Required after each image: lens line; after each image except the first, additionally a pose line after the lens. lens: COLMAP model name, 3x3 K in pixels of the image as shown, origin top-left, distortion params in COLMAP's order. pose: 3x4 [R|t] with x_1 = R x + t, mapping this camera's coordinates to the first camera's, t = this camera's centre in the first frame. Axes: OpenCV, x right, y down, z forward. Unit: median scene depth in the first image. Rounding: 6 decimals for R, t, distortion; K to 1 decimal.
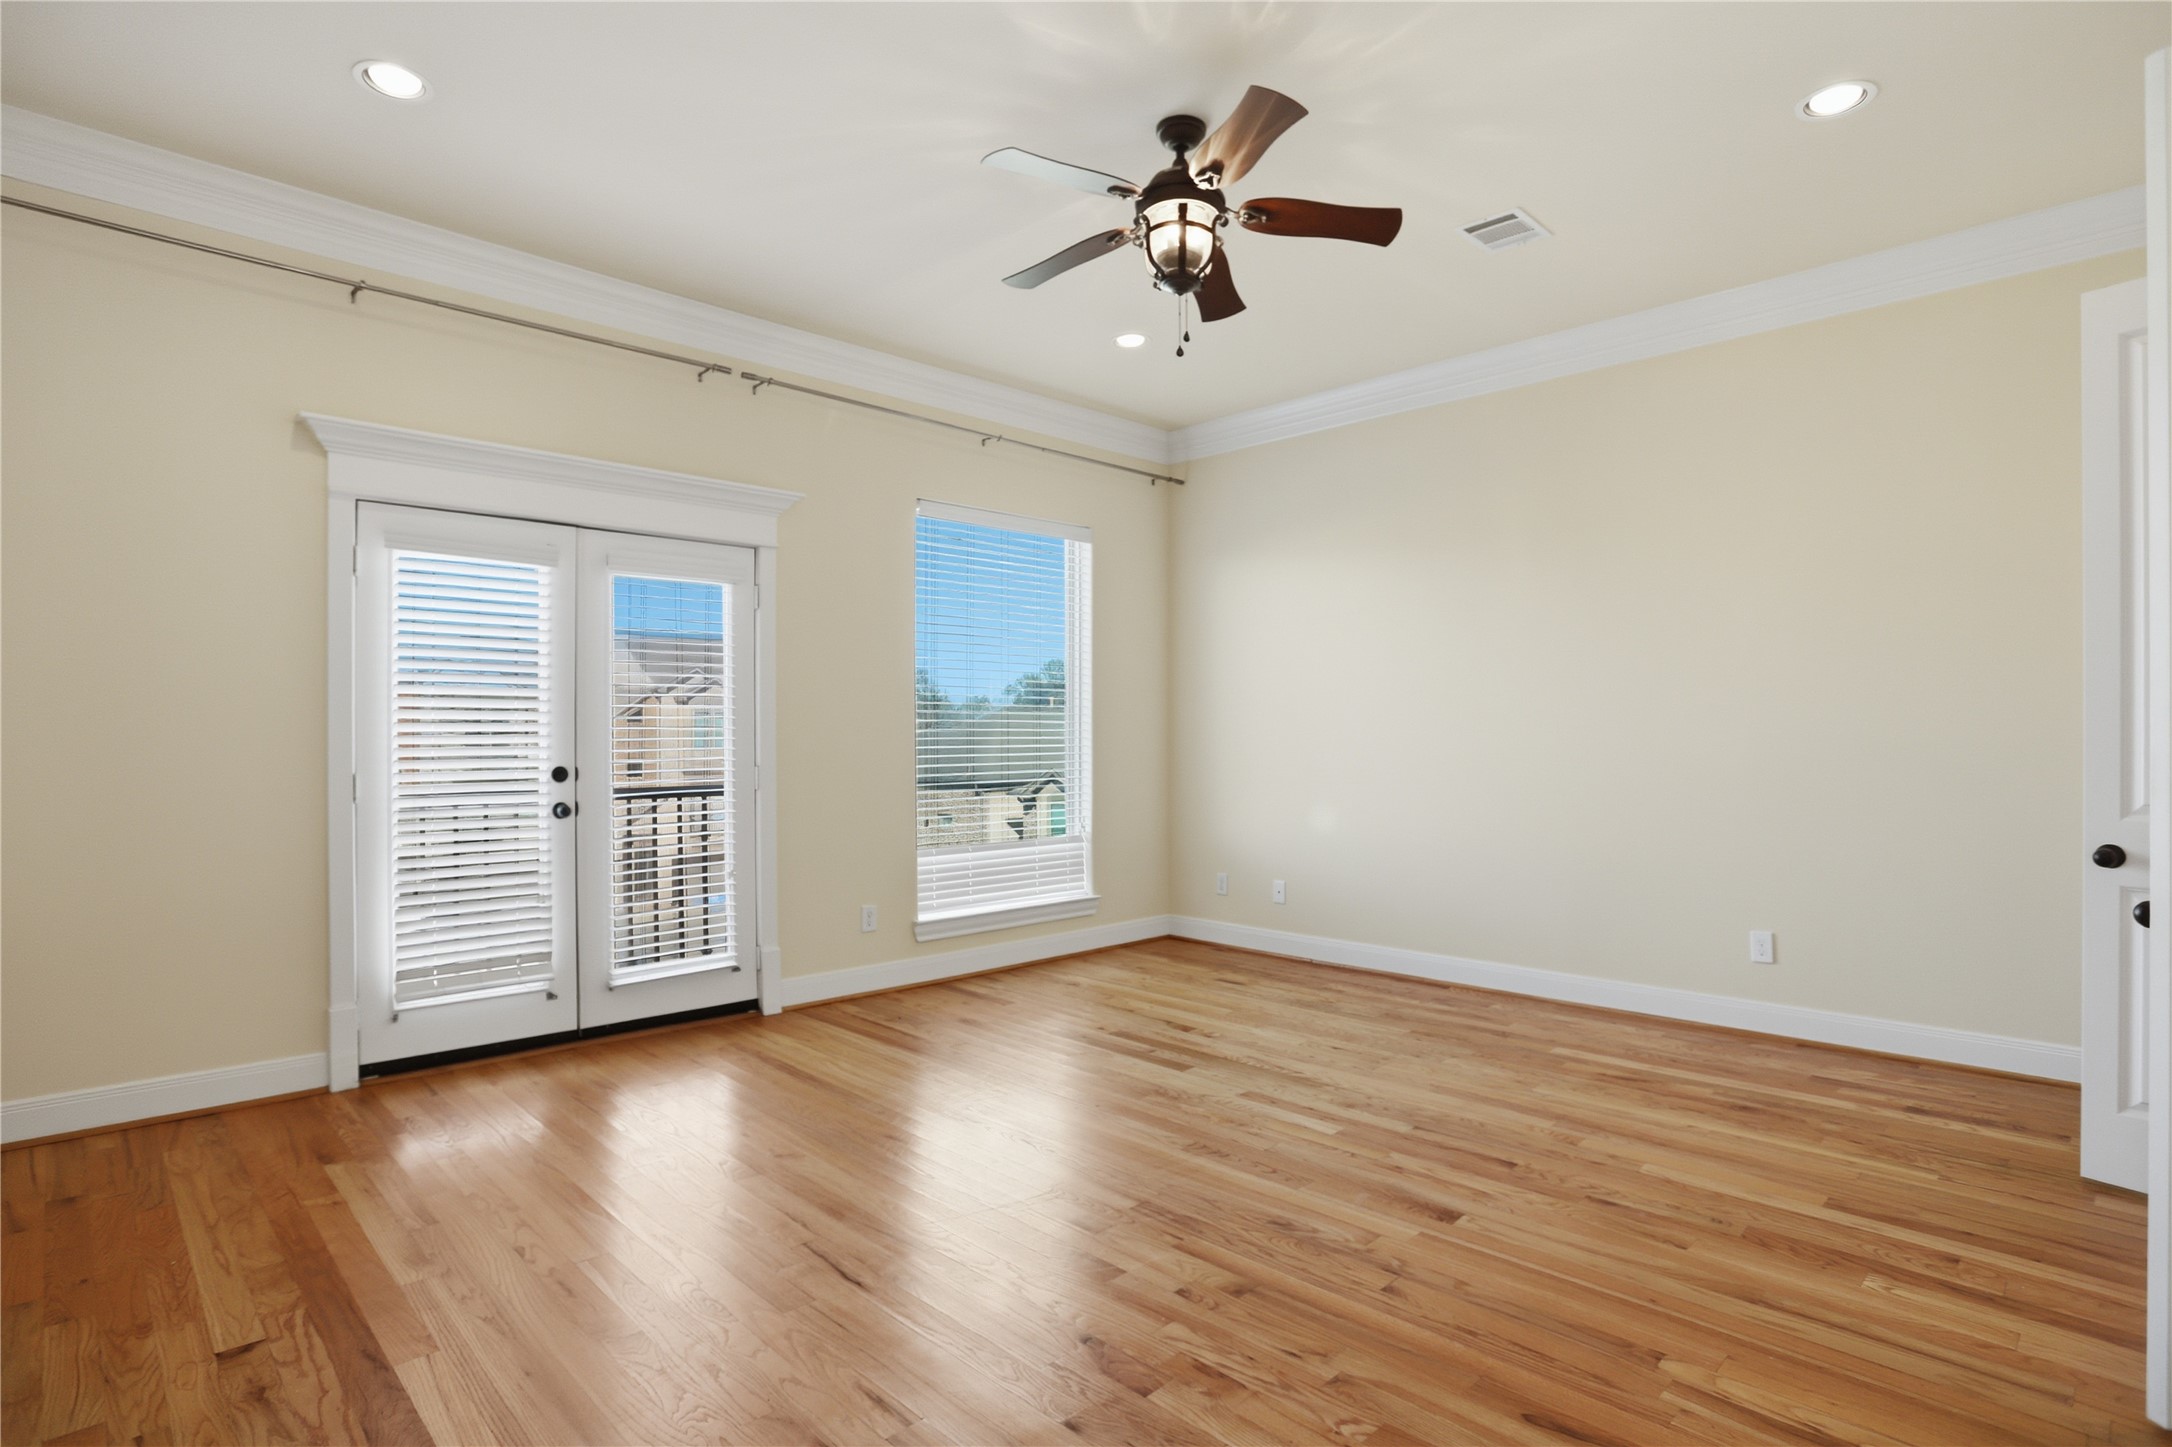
lens RADIAL K [[1090.4, 0, 1086.0], [0, 1090.4, 723.5], [0, 0, 1]] dist [-0.087871, 0.035968]
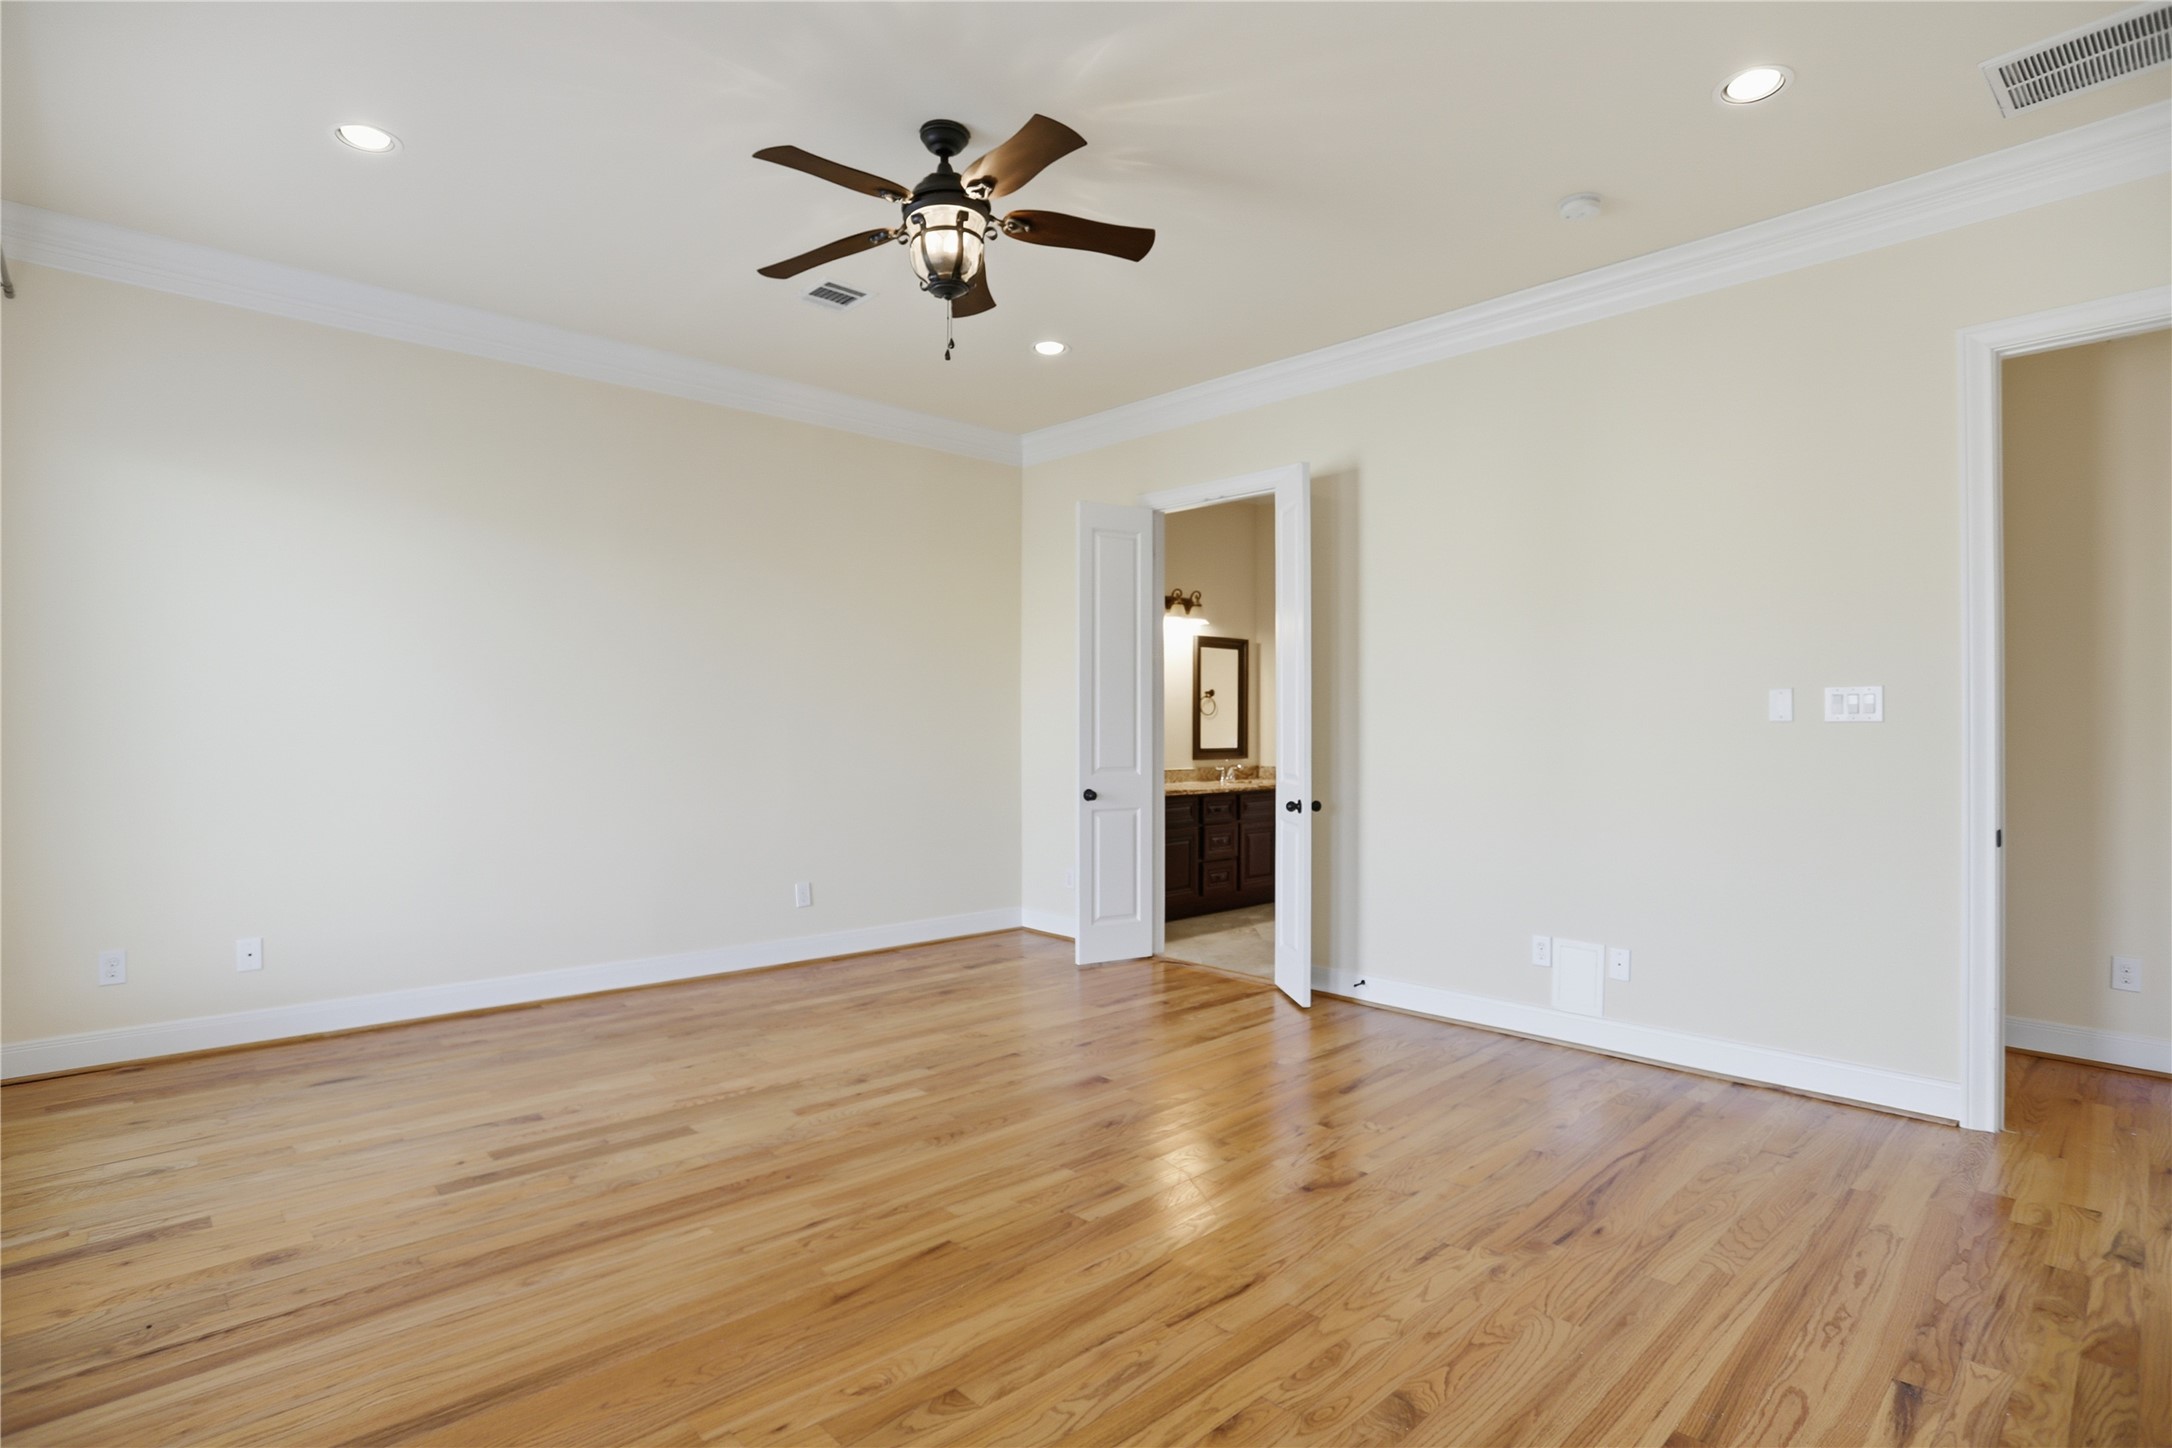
lens RADIAL K [[1090.4, 0, 1086.0], [0, 1090.4, 724.0], [0, 0, 1]] dist [-0.087871, 0.035968]
pose [[0.015210, 0.002674, 0.999881, -0.853874], [-0.014208, 0.999896, -0.002458, 0.001268], [-0.999783, -0.014169, 0.015247, 0.797166]]
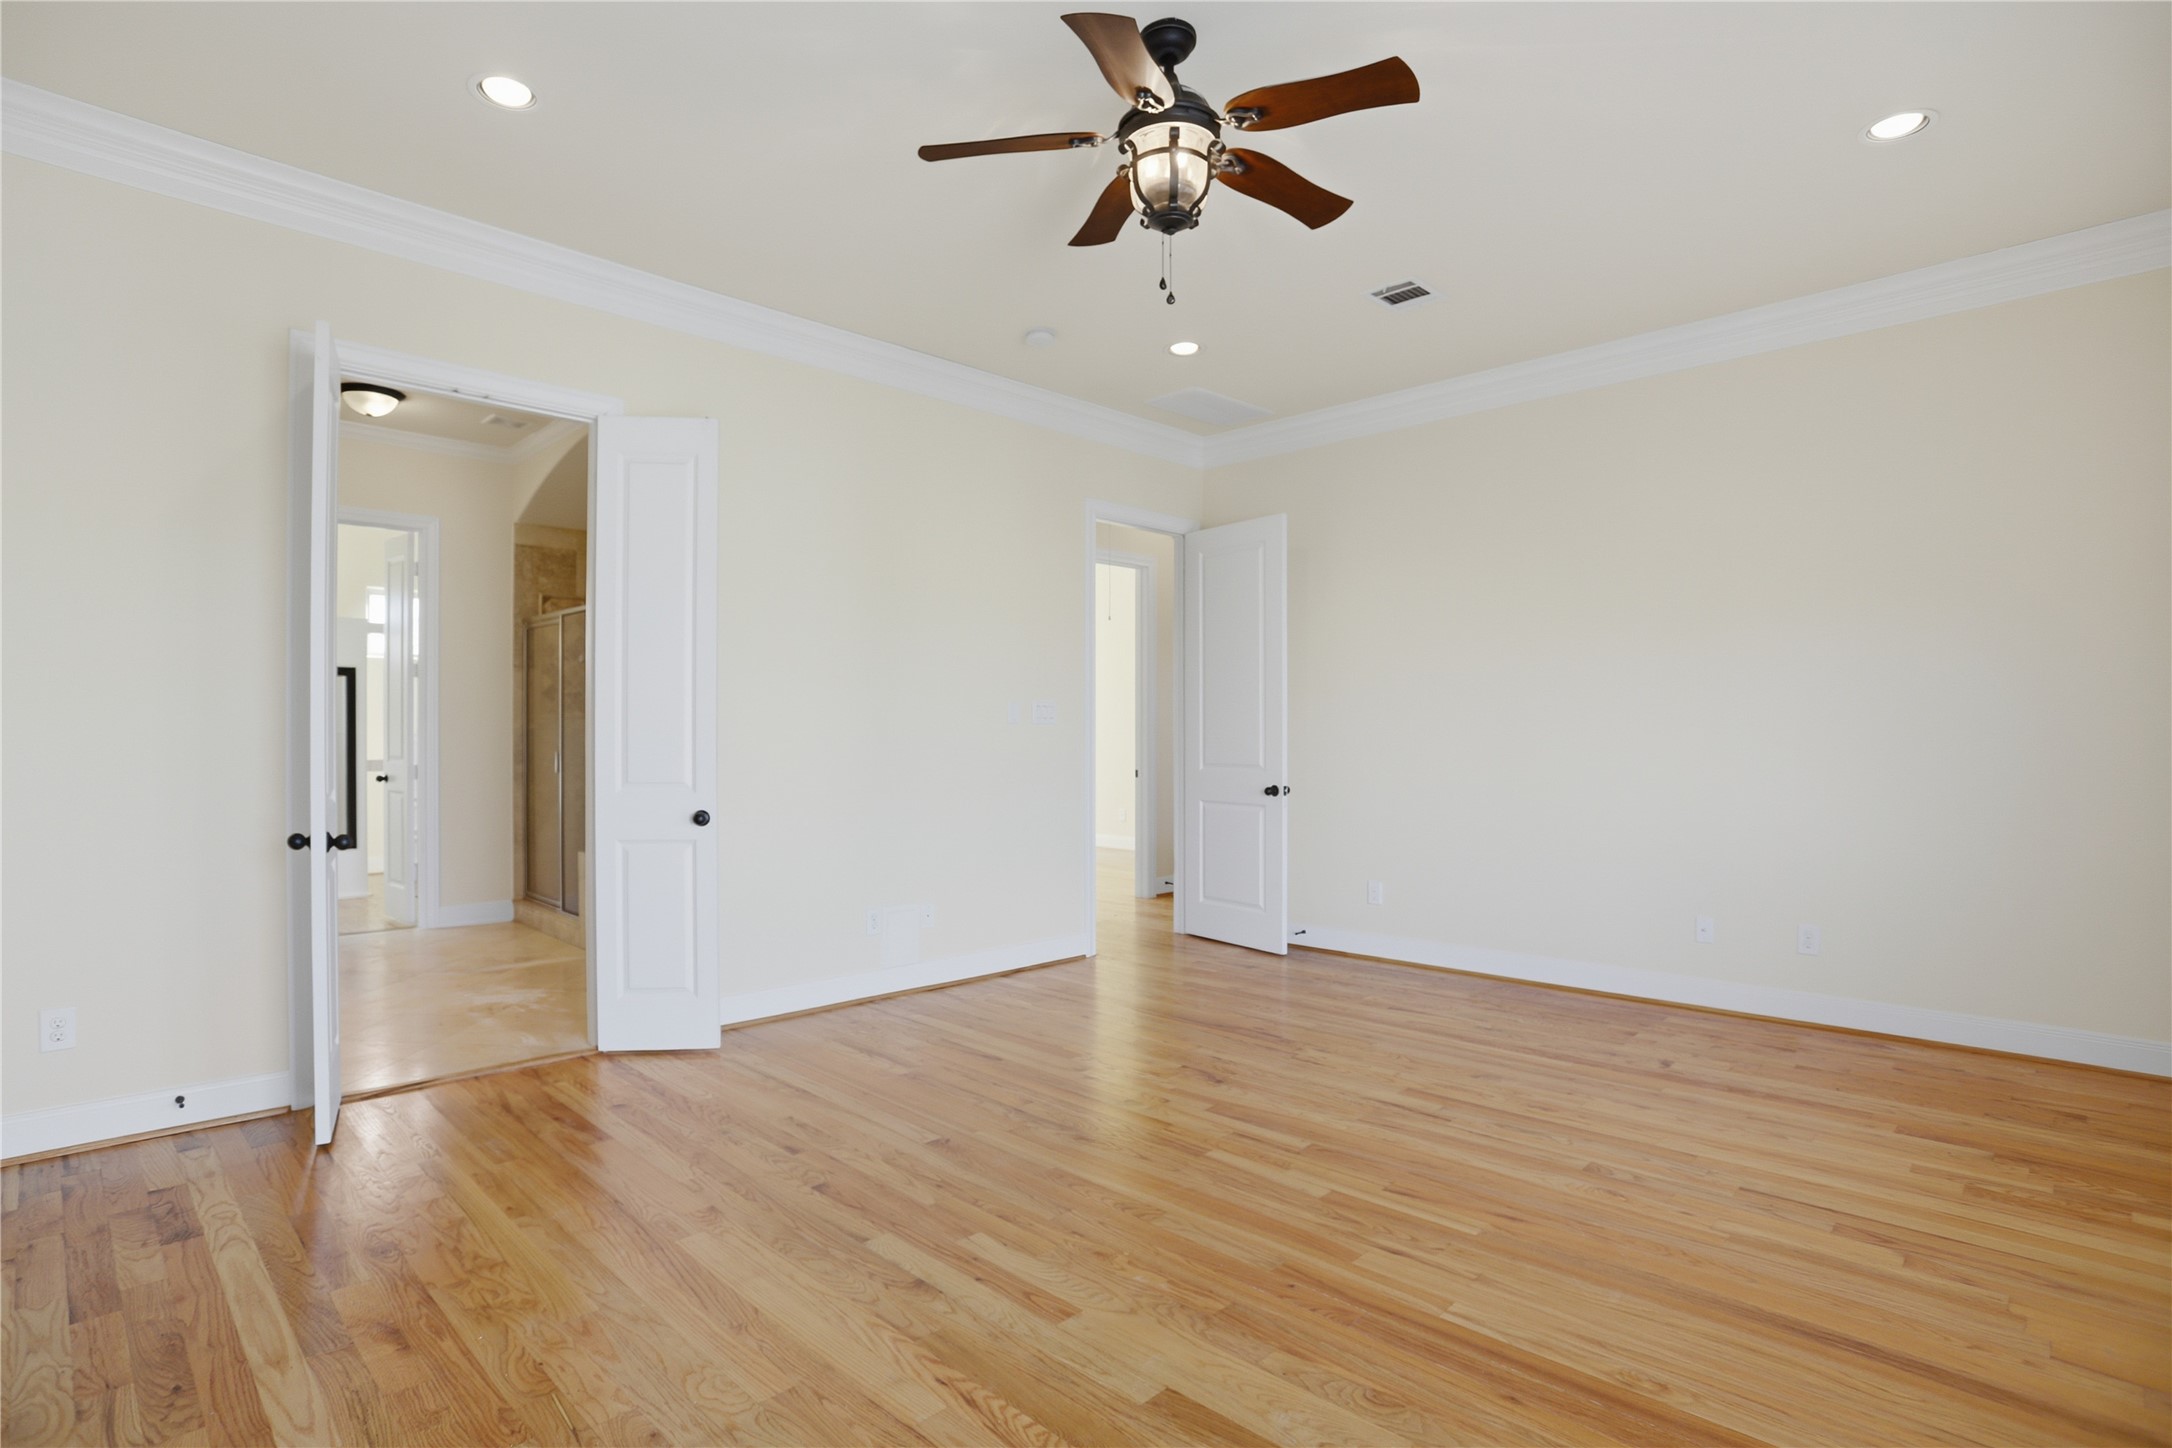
lens RADIAL K [[1090.4, 0, 1086.0], [0, 1090.4, 724.0], [0, 0, 1]] dist [-0.087871, 0.035968]
pose [[-0.999850, 0.000906, -0.017276, 0.157350], [0.001146, 0.999903, -0.013886, 0.012935], [0.017262, -0.013904, -0.999754, 1.746035]]
